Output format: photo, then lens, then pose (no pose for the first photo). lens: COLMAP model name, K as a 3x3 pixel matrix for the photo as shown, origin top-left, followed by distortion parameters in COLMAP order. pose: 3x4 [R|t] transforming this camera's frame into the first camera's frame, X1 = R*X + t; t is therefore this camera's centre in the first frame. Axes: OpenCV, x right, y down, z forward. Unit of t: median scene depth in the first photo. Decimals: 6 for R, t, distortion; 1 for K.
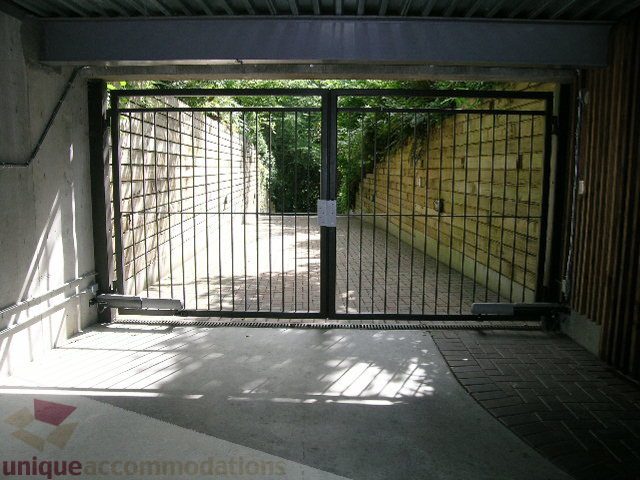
lens RADIAL K [[546.1, 0, 317.8], [0, 546.1, 238.9], [0, 0, 1]] dist [-0.001581, -0.000889]
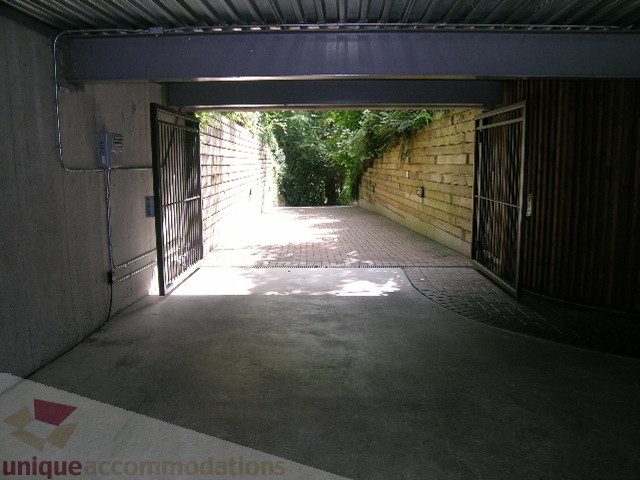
lens RADIAL K [[546.1, 0, 322.6], [0, 546.1, 240.2], [0, 0, 1]] dist [-0.001581, -0.000889]
pose [[0.999882, -0.015344, -0.000328, -0.008801], [0.015347, 0.999796, 0.013104, 0.019032], [0.000127, -0.013107, 0.999914, -0.175903]]
